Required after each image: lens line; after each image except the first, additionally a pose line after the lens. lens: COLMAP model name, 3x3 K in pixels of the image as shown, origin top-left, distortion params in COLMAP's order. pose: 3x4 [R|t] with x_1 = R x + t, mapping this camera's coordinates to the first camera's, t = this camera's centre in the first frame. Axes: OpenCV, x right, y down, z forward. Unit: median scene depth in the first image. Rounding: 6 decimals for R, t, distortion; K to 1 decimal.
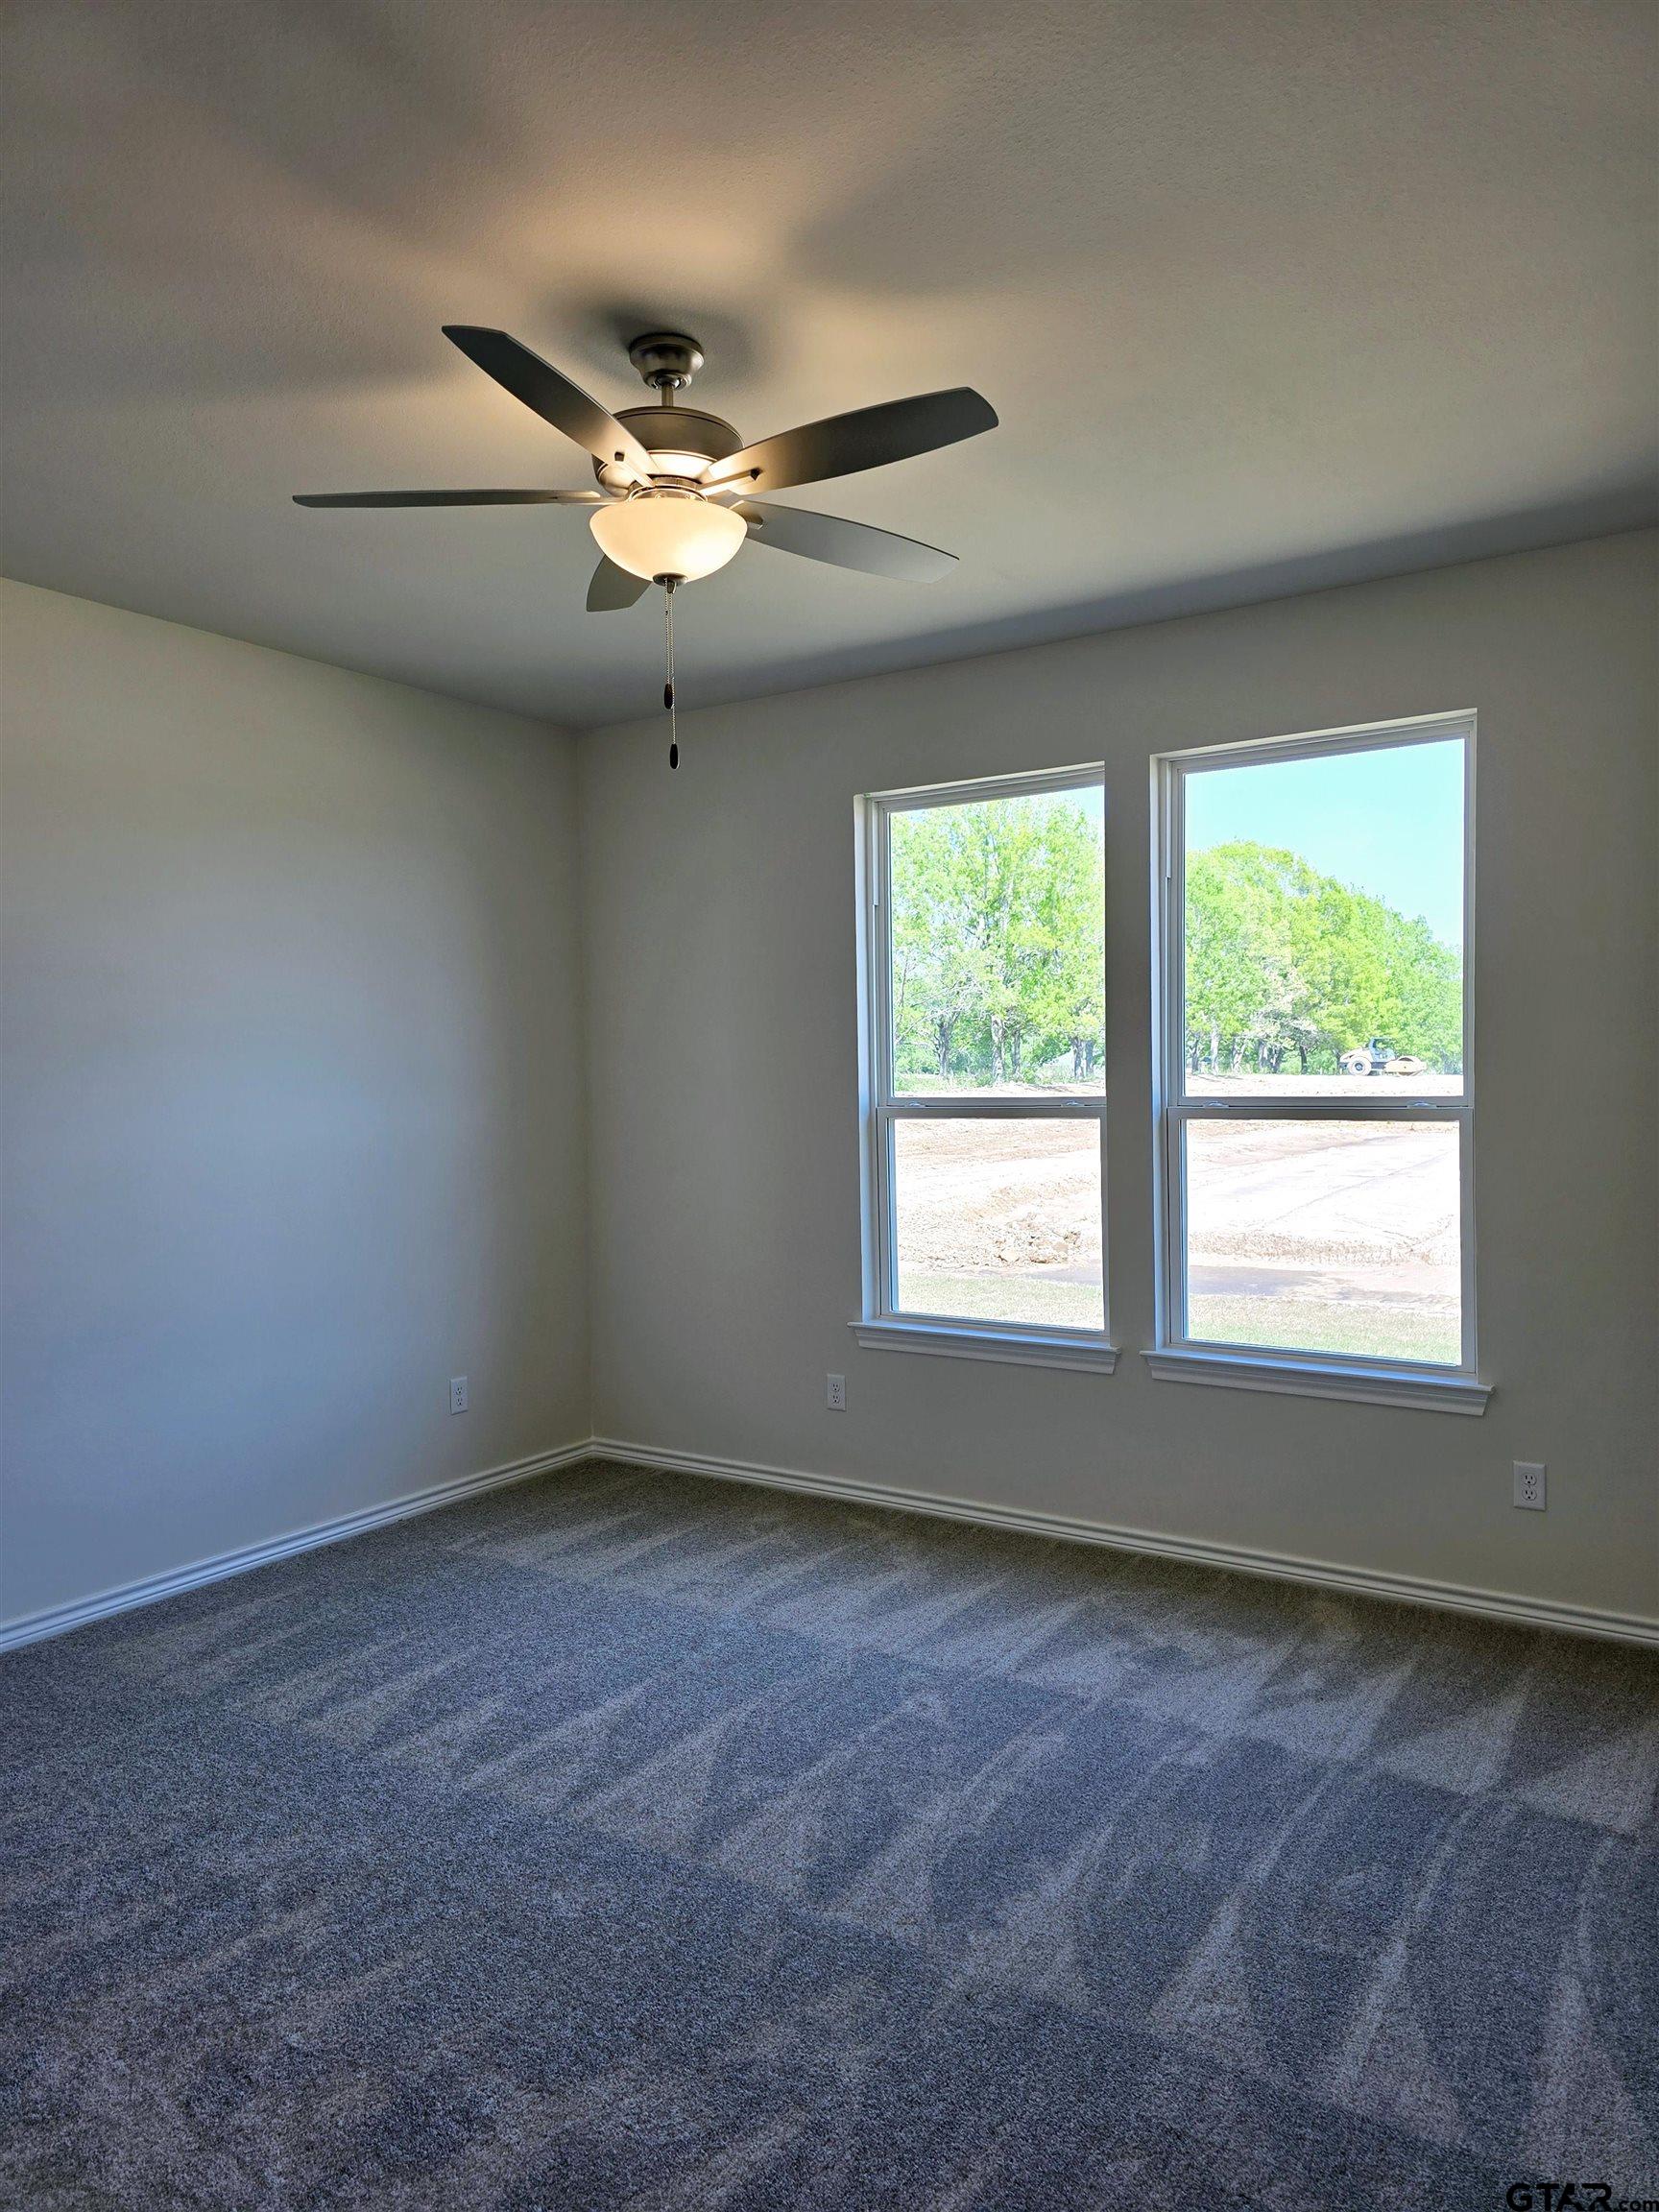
lens RADIAL K [[1461.4, 0, 911.6], [0, 1461.4, 1114.3], [0, 0, 1]] dist [0.035924, -0.012448]
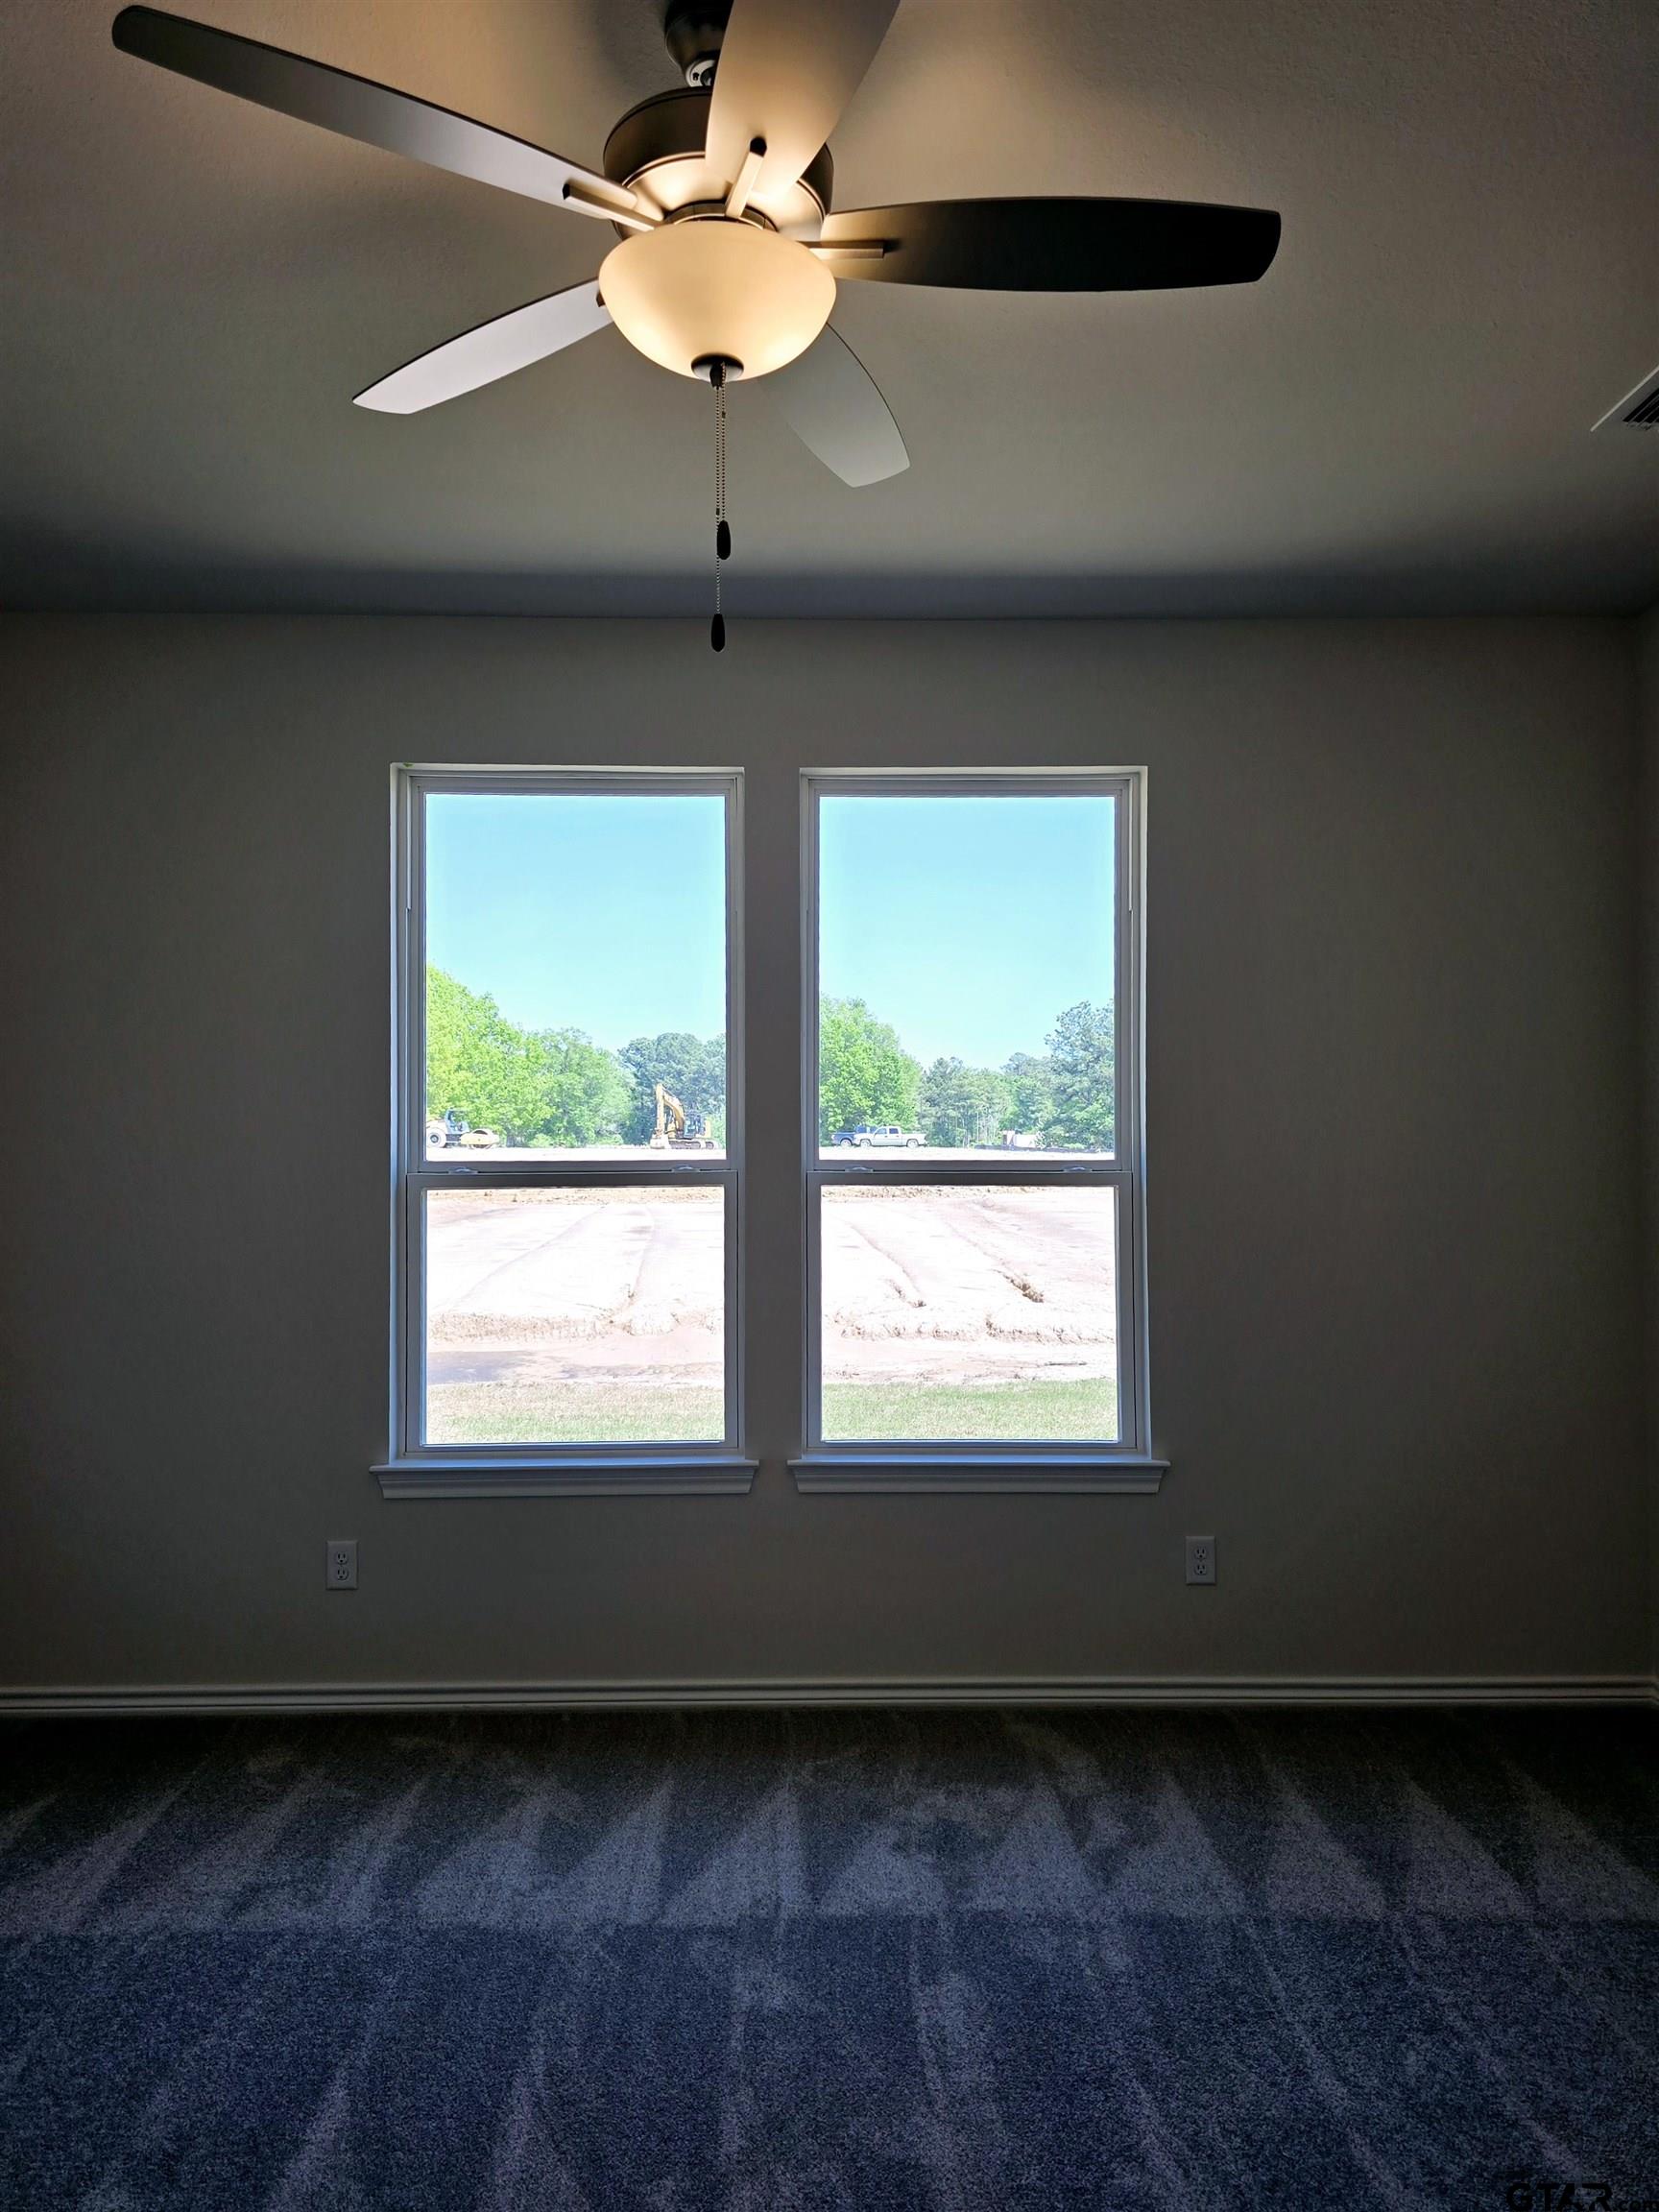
lens RADIAL K [[1486.8, 0, 838.4], [0, 1486.8, 1110.3], [0, 0, 1]] dist [0.054780, -0.046408]
pose [[0.842056, 0.021056, 0.538979, -0.297636], [0.006731, 0.998750, -0.049534, 0.002532], [-0.539348, 0.045338, 0.840862, 0.262487]]
